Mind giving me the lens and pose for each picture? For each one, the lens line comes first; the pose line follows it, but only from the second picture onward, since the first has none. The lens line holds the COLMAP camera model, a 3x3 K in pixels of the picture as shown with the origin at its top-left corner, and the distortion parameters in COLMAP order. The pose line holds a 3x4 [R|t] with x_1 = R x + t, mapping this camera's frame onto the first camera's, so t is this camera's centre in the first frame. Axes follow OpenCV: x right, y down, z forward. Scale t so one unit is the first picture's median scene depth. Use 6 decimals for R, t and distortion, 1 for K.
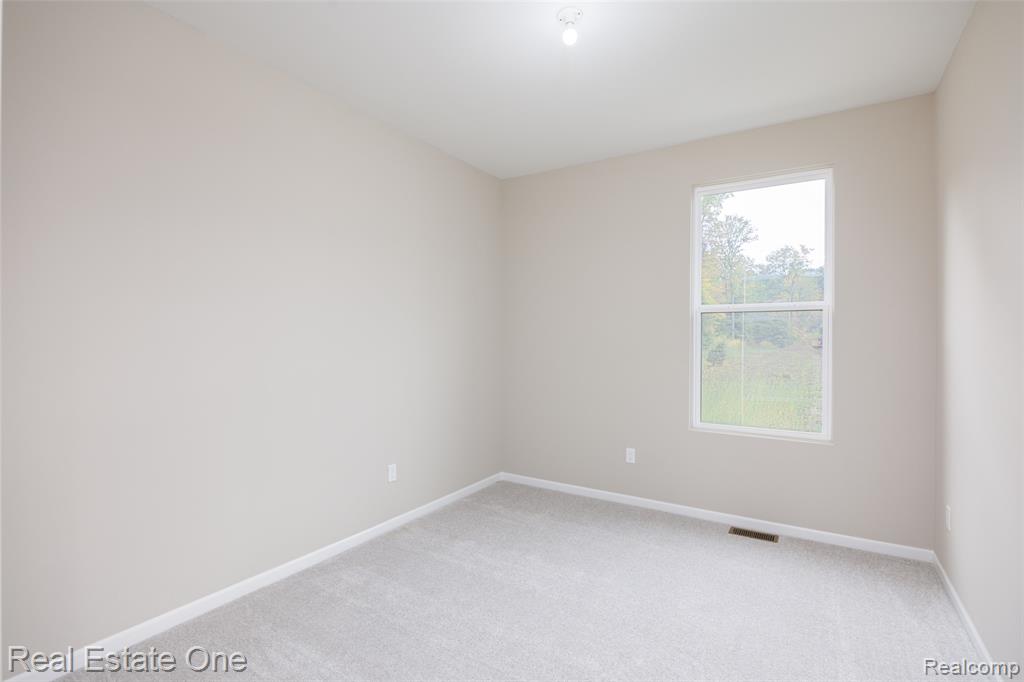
lens RADIAL K [[484.5, 0, 512.0], [0, 484.5, 341.0], [0, 0, 1]] dist [-0.013737, 0.000277]
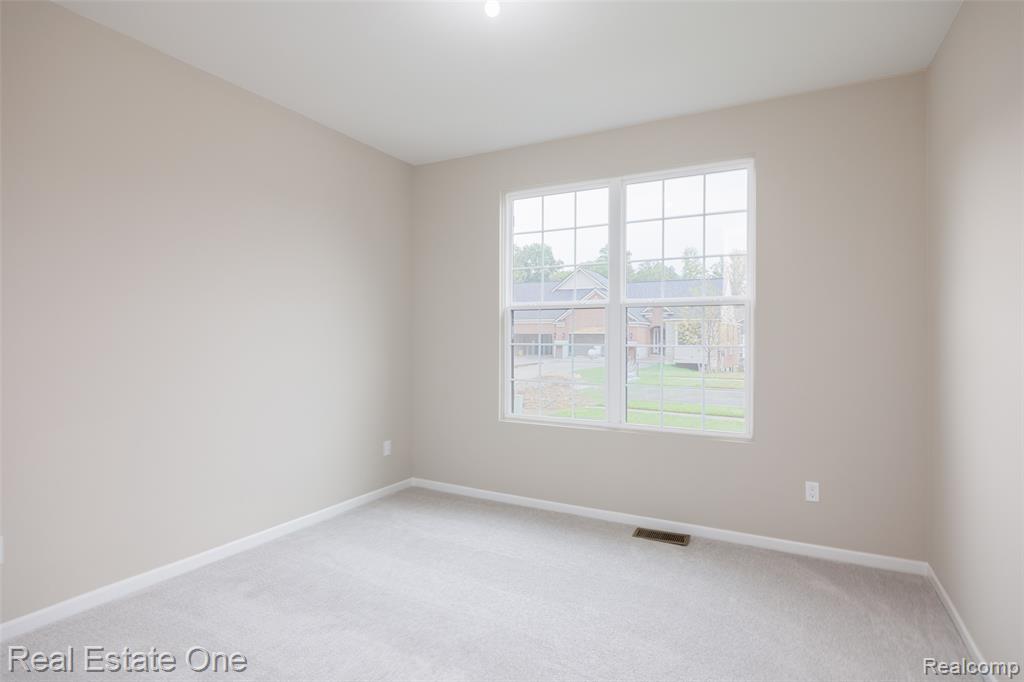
lens RADIAL K [[550.8, 0, 512.0], [0, 550.8, 341.0], [0, 0, 1]] dist [-0.012466, -0.000086]
pose [[0.998842, -0.004164, 0.047925, 0.131432], [0.003961, 0.999983, 0.004333, 0.001769], [-0.047943, -0.004139, 0.998842, -0.081997]]
